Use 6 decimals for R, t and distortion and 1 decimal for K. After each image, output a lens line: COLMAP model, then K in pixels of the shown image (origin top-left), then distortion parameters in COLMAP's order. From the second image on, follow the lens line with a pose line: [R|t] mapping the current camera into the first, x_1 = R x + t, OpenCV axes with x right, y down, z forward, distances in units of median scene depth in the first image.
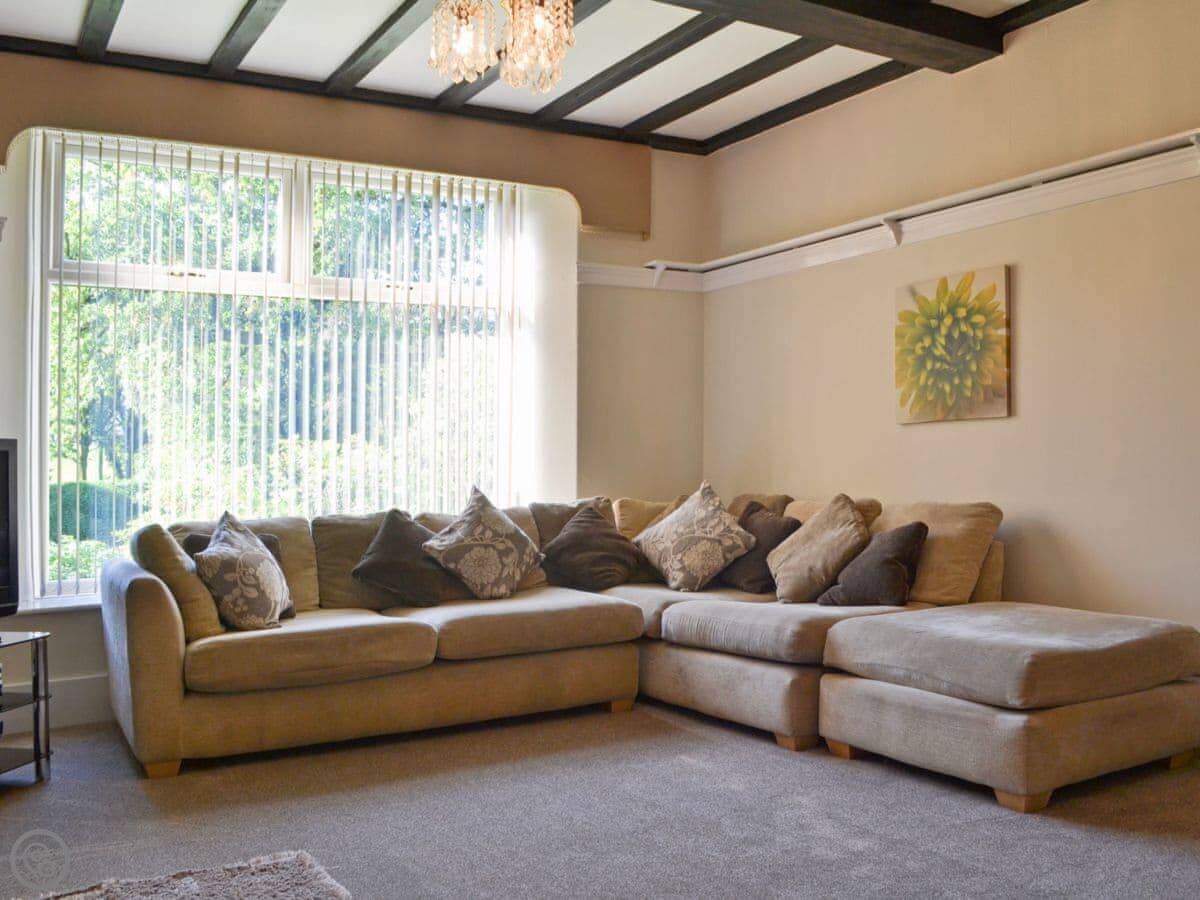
lens RADIAL K [[1138.6, 0, 599.4], [0, 1138.6, 446.3], [0, 0, 1]] dist [0.000896, 0.017658]
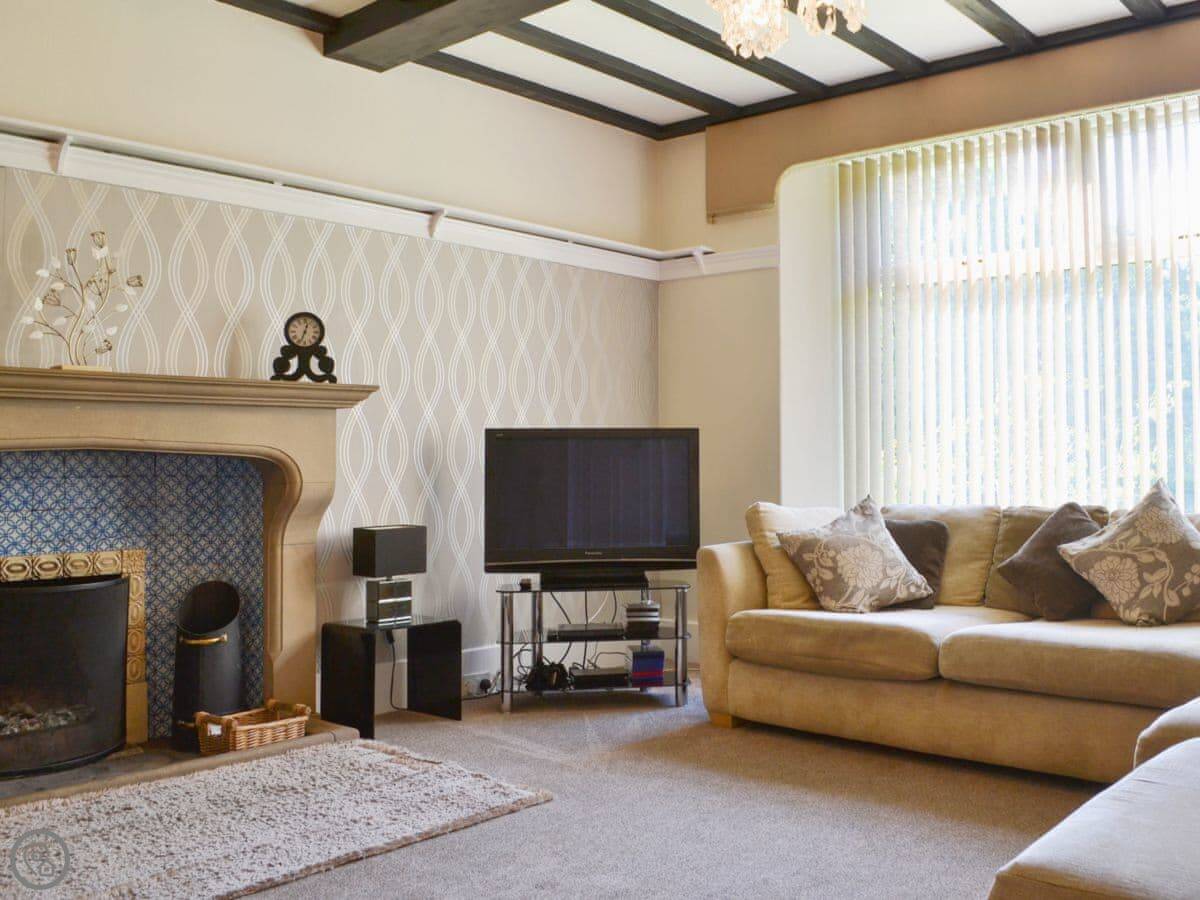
lens RADIAL K [[1151.3, 0, 600.1], [0, 1151.3, 456.1], [0, 0, 1]] dist [0.006480, -0.009361]
pose [[0.317284, 0.001407, -0.948329, 0.530839], [0.007137, 0.999967, 0.003871, 0.014644], [0.948304, -0.007996, 0.317264, 0.419181]]
